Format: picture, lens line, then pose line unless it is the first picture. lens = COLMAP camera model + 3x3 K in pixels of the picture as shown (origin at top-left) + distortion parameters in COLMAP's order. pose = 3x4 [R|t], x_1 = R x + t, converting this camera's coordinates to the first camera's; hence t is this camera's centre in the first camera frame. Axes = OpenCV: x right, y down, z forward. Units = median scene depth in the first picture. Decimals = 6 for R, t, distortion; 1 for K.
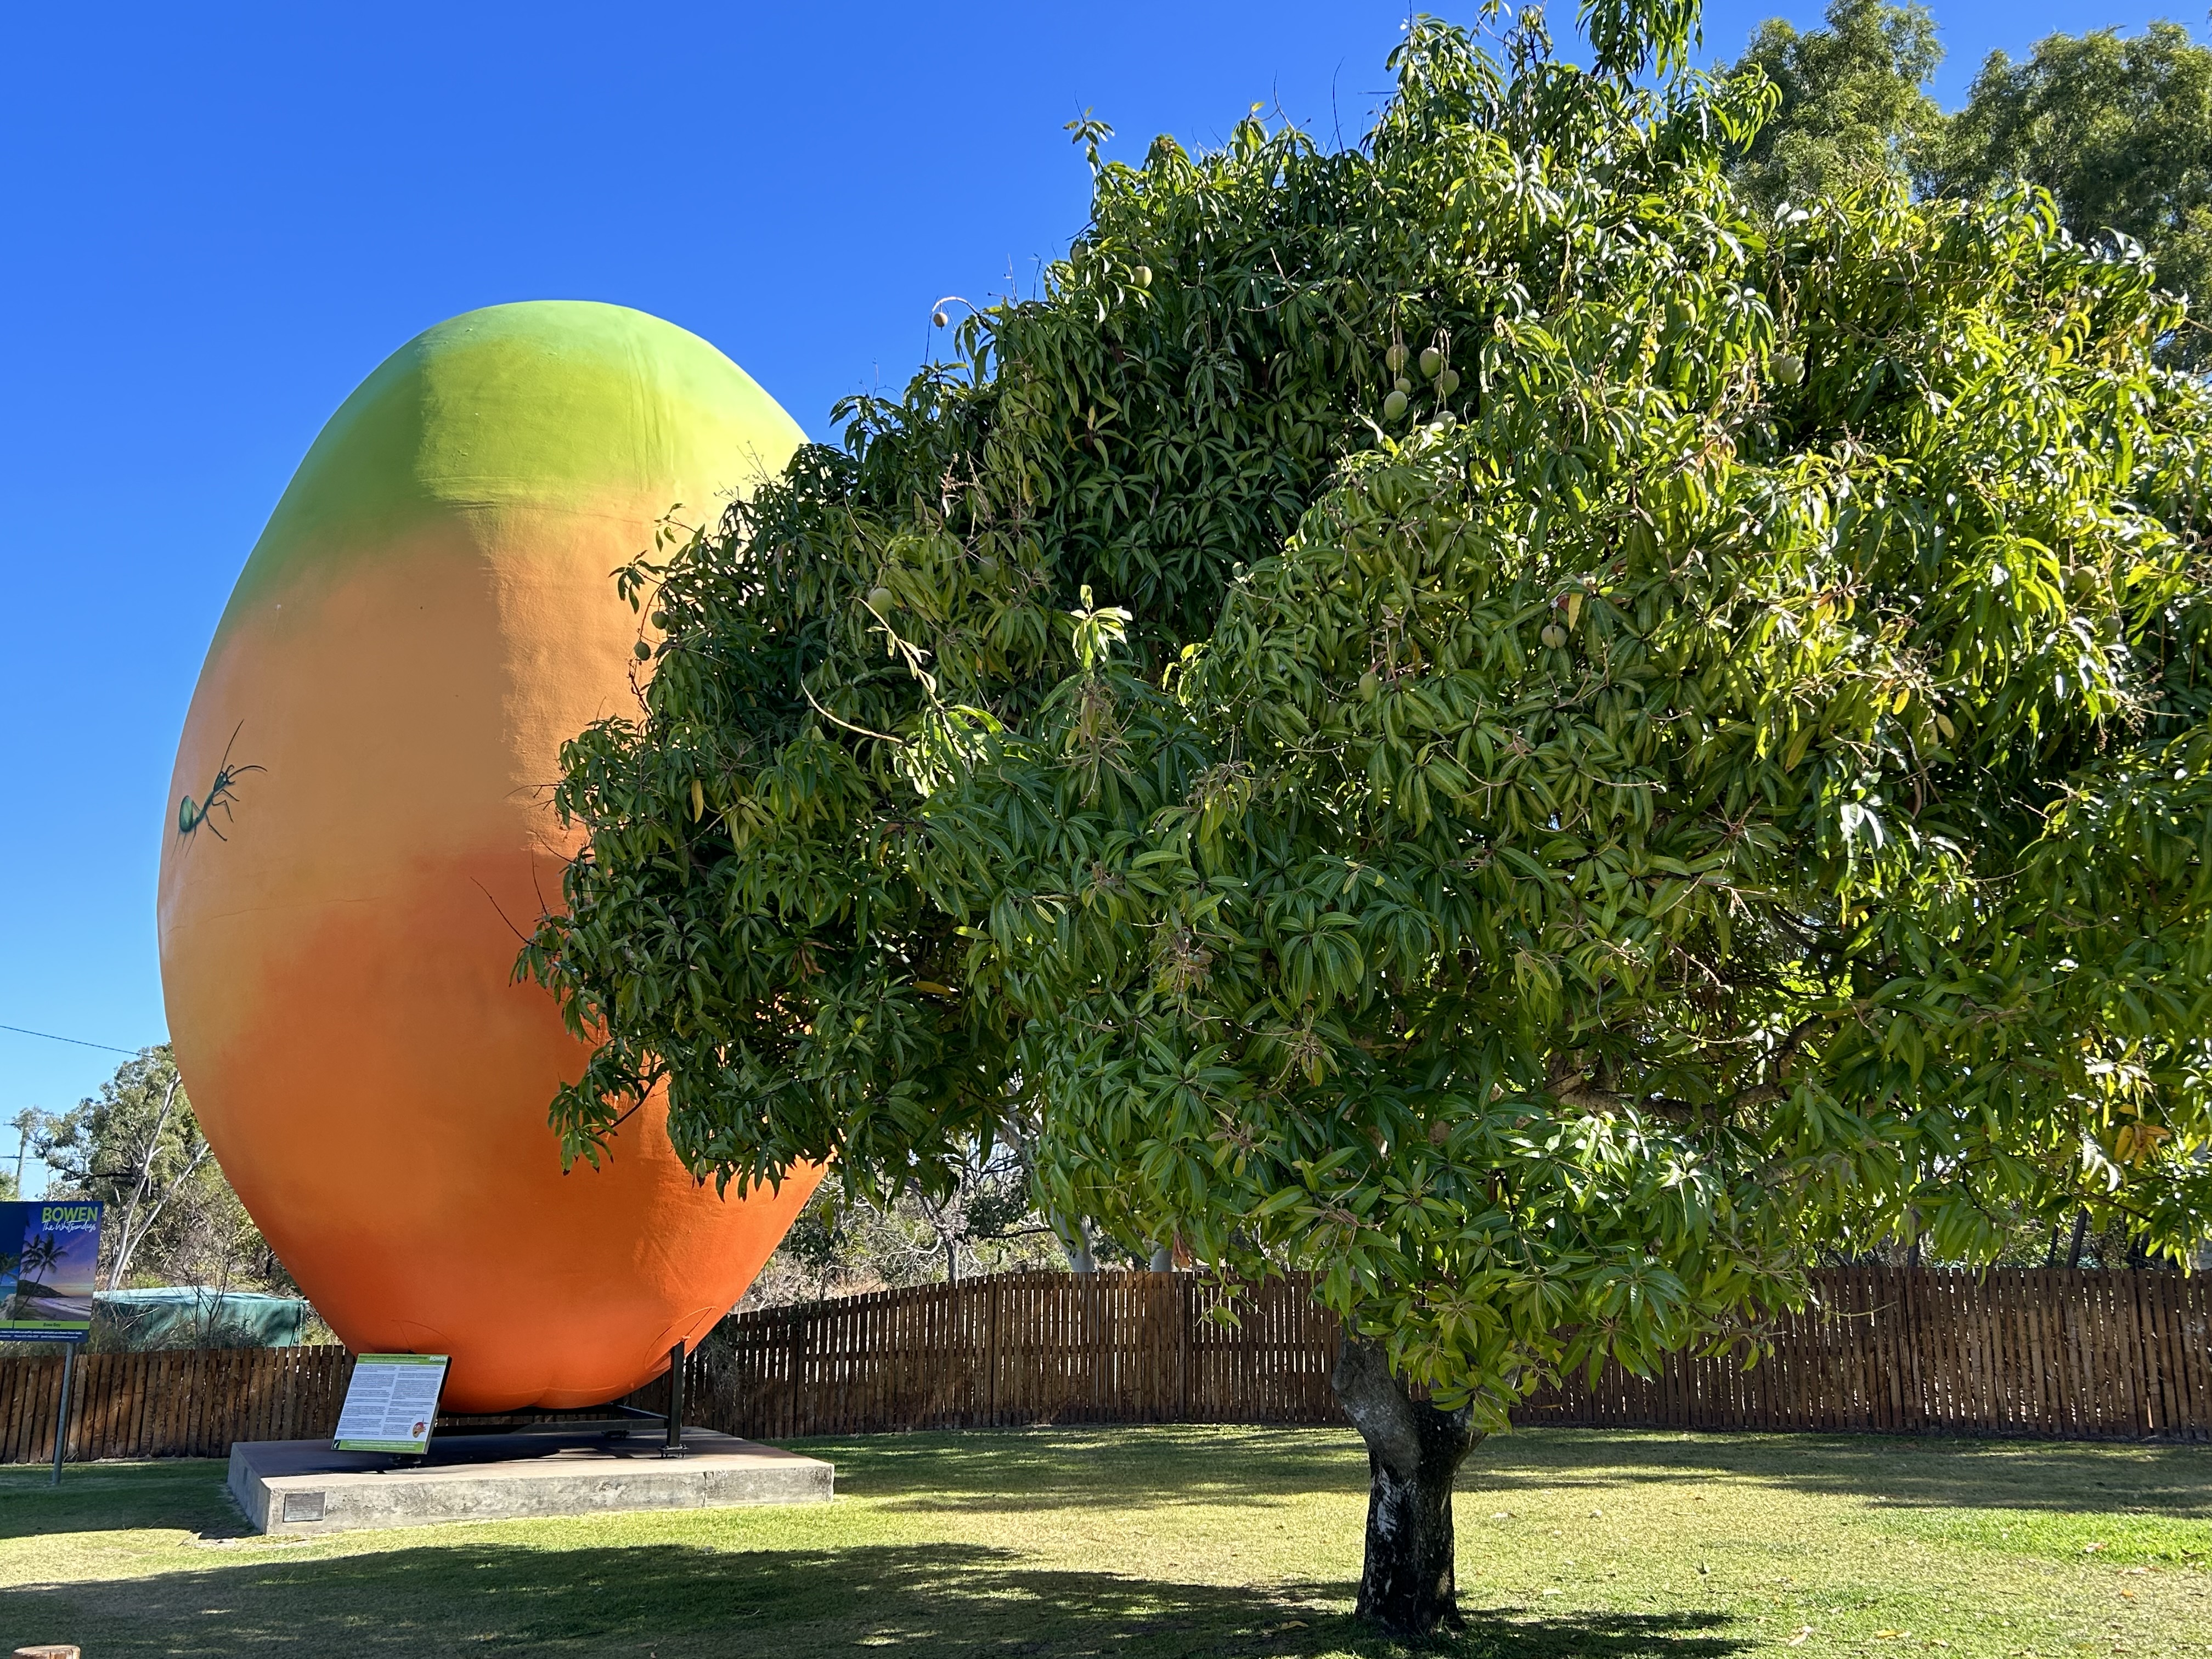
lens RADIAL K [[1950.8, 0, 1113.7], [0, 1950.8, 843.4], [0, 0, 1]] dist [0.059875, 0.007419]
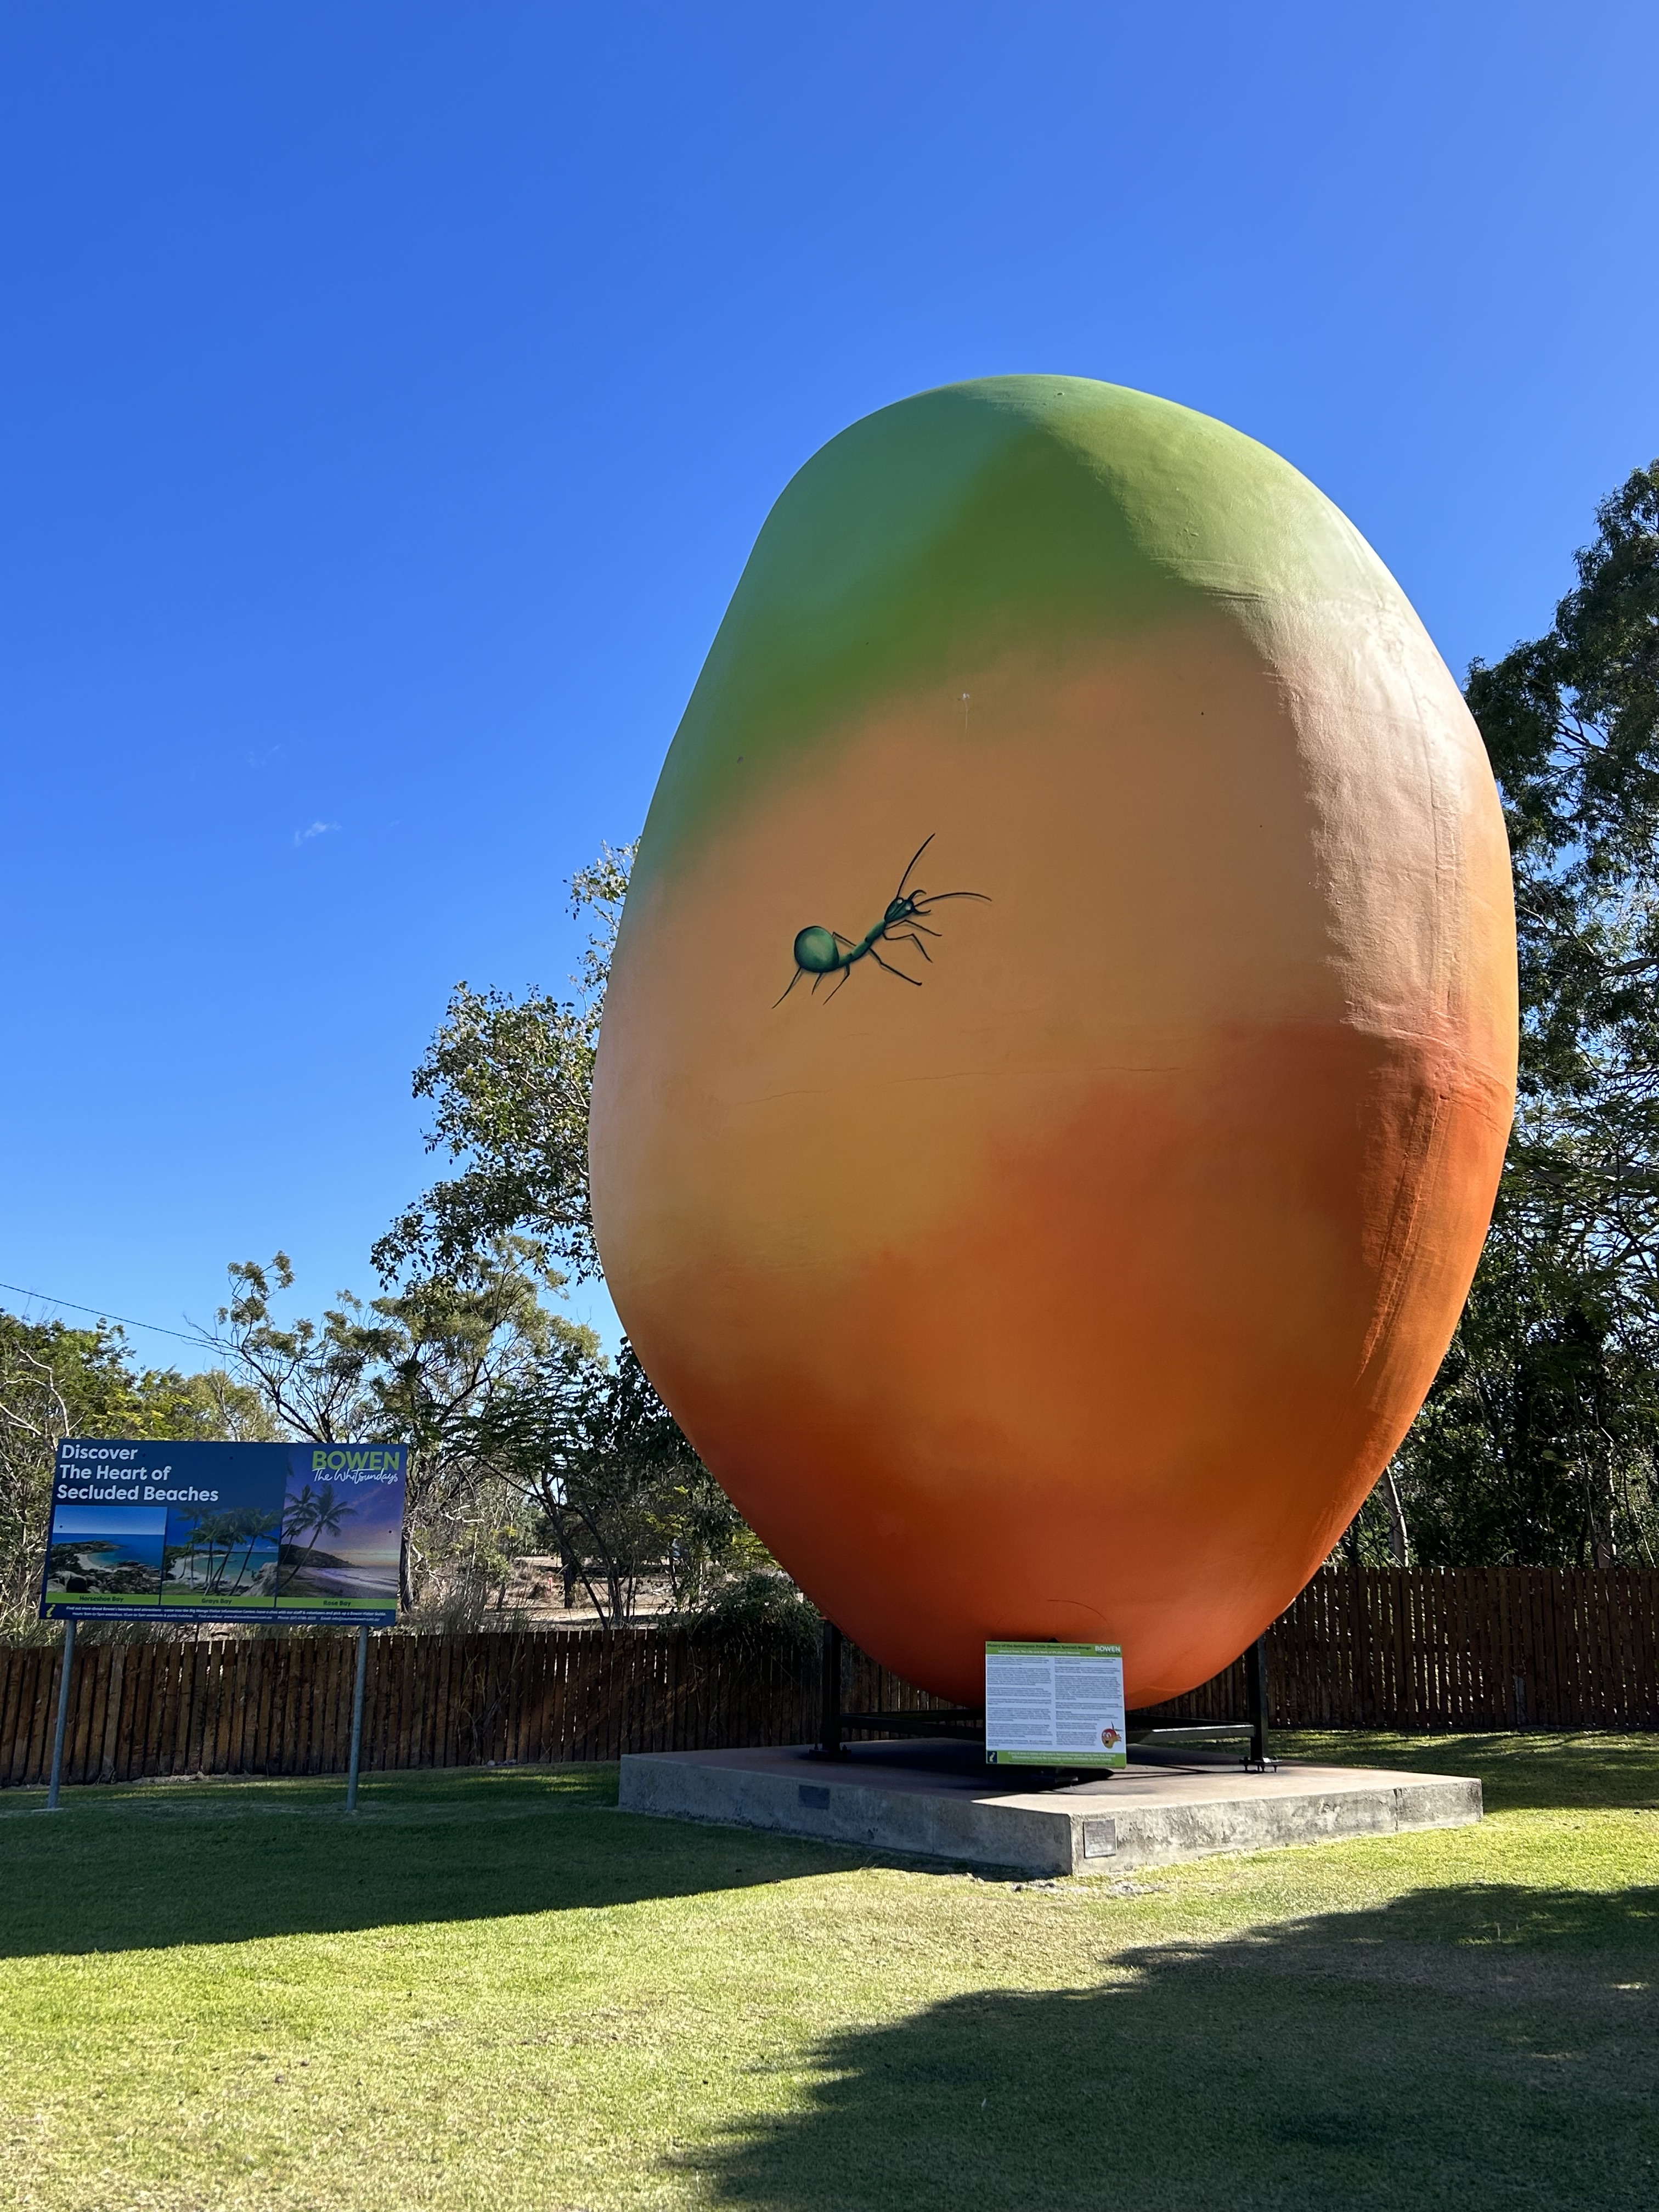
lens RADIAL K [[1950.8, 0, 820.6], [0, 1950.8, 1123.0], [0, 0, 1]] dist [0.059875, 0.007419]
pose [[0.962519, 0.064295, 0.263485, -0.686836], [-0.063205, 0.997921, -0.012620, 0.065292], [-0.263748, -0.004506, 0.964581, 0.263489]]
